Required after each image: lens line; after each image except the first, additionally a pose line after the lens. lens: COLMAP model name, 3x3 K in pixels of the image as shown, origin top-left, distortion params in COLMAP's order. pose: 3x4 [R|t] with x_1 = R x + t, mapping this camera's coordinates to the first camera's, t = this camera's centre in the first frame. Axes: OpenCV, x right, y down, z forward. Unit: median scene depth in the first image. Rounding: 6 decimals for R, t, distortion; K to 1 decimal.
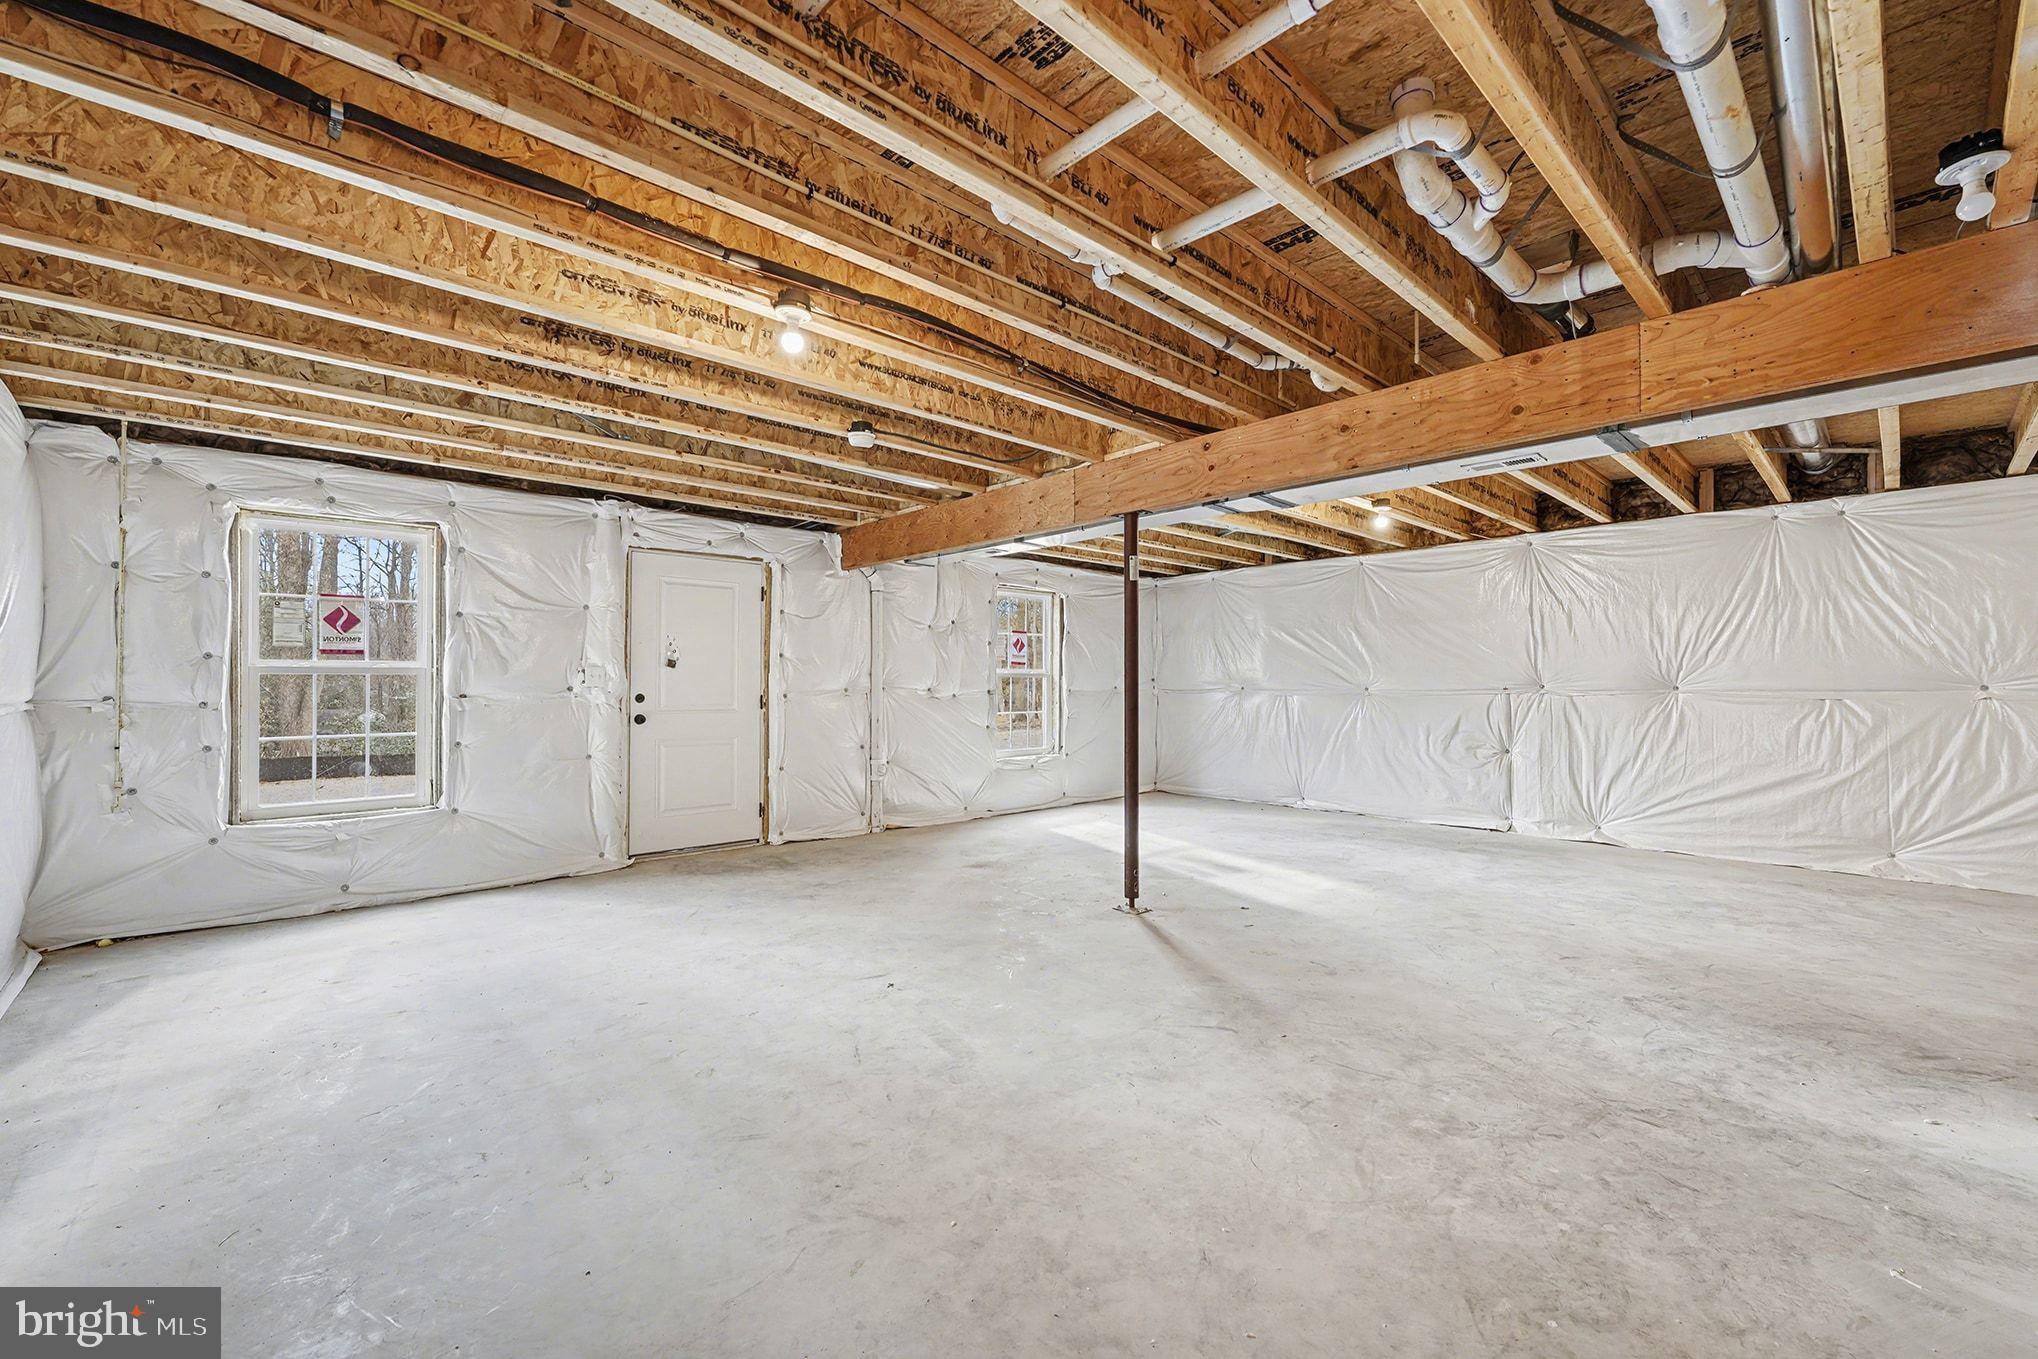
lens RADIAL K [[832.6, 0, 1027.1], [0, 832.6, 675.5], [0, 0, 1]] dist [-0.000609, 0.000196]
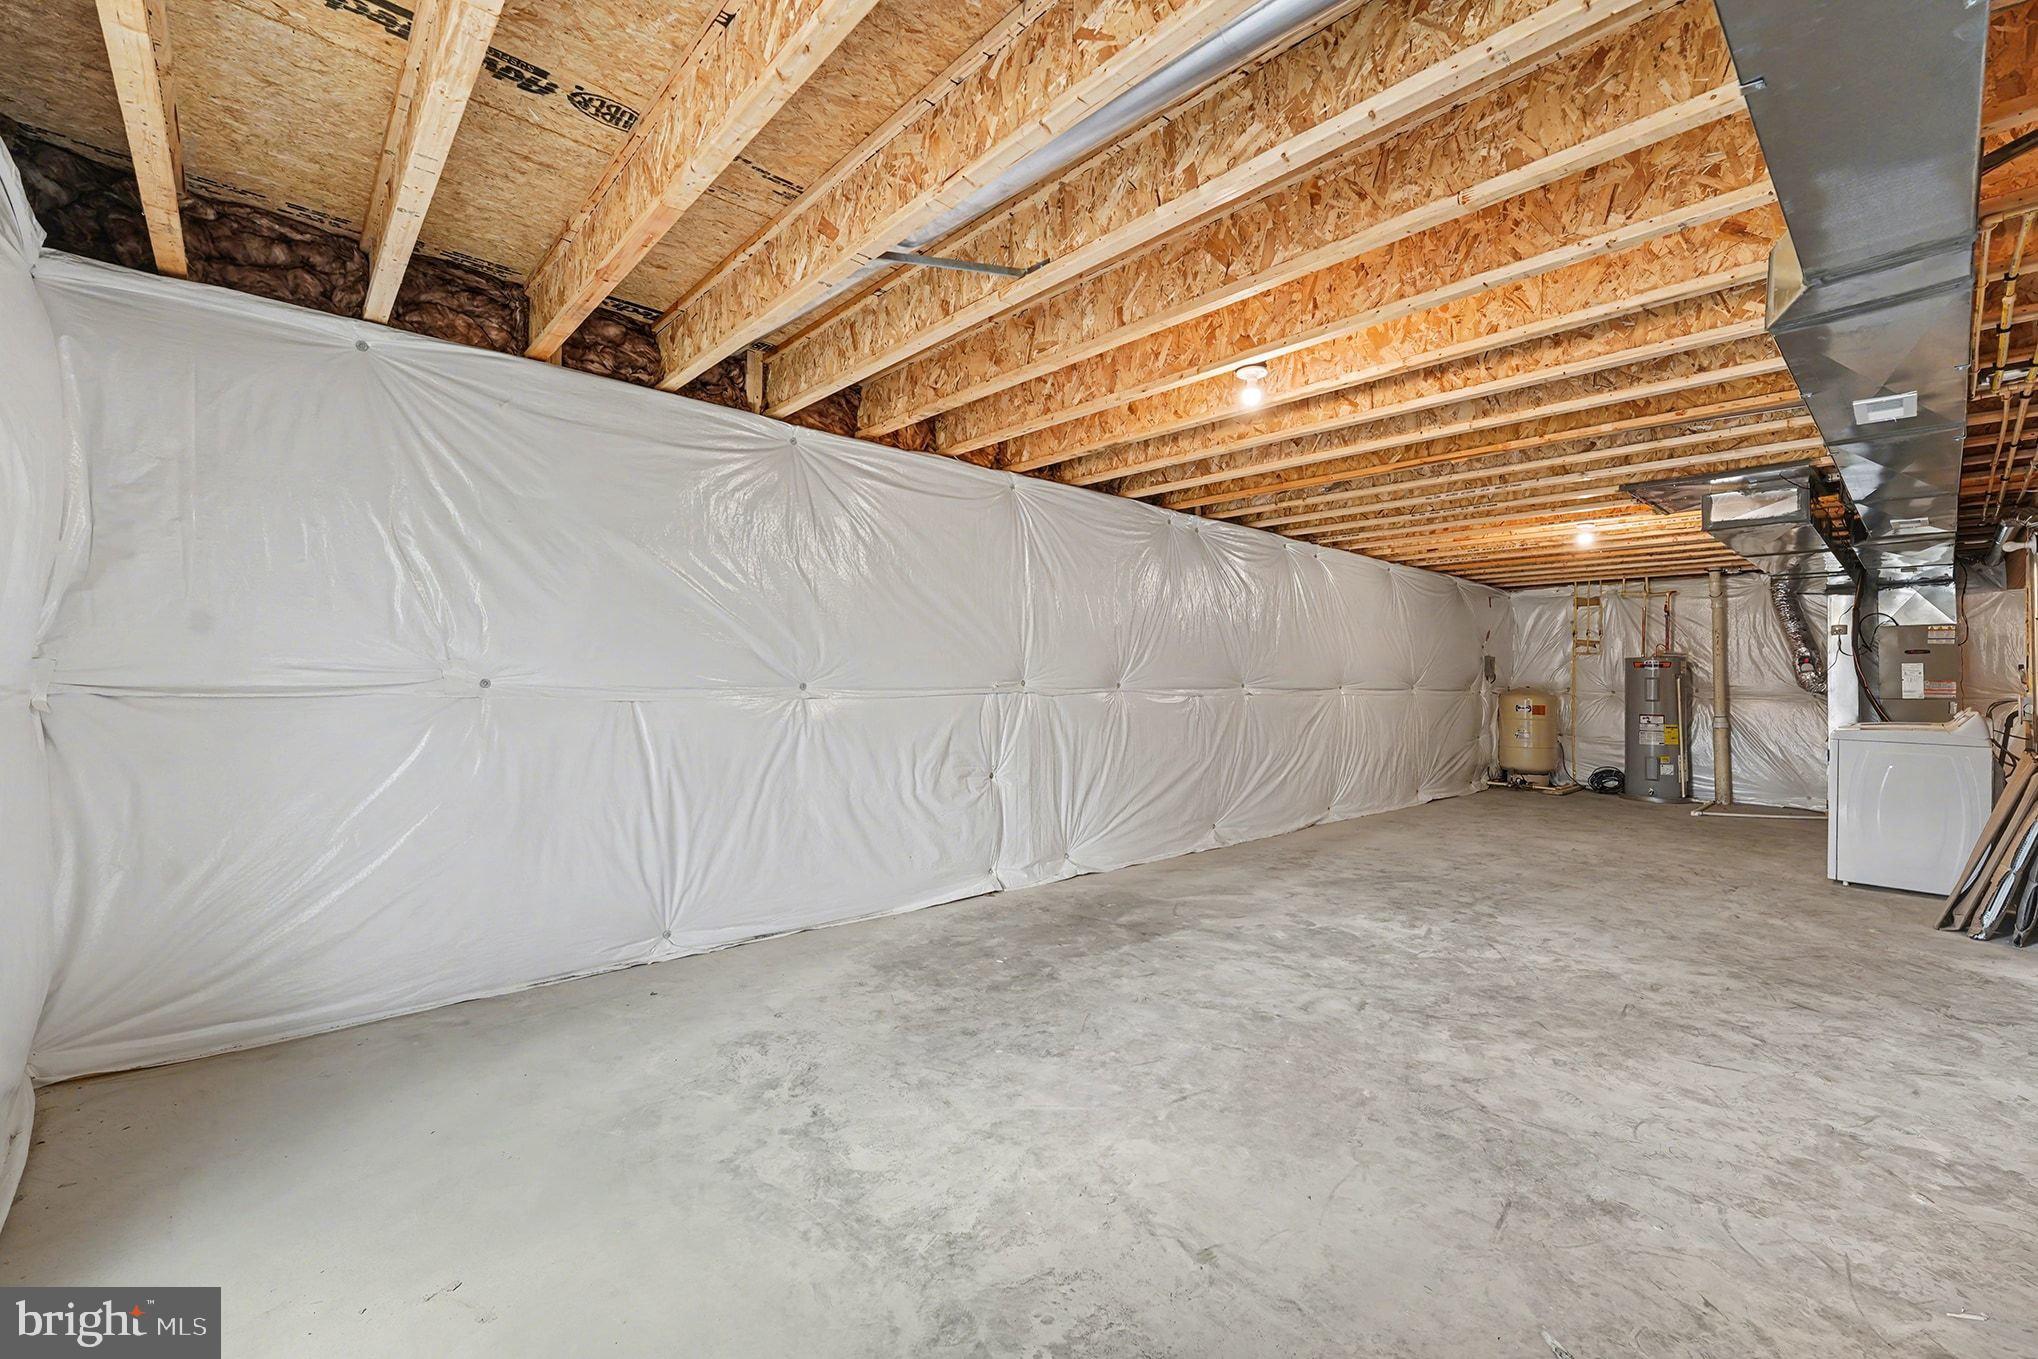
lens RADIAL K [[832.6, 0, 1027.1], [0, 832.6, 675.5], [0, 0, 1]] dist [-0.000609, 0.000196]
pose [[0.030341, 0.009456, 0.999495, -0.655918], [-0.021691, 0.999726, -0.008800, 0.069577], [-0.999304, -0.021413, 0.030538, 5.064872]]
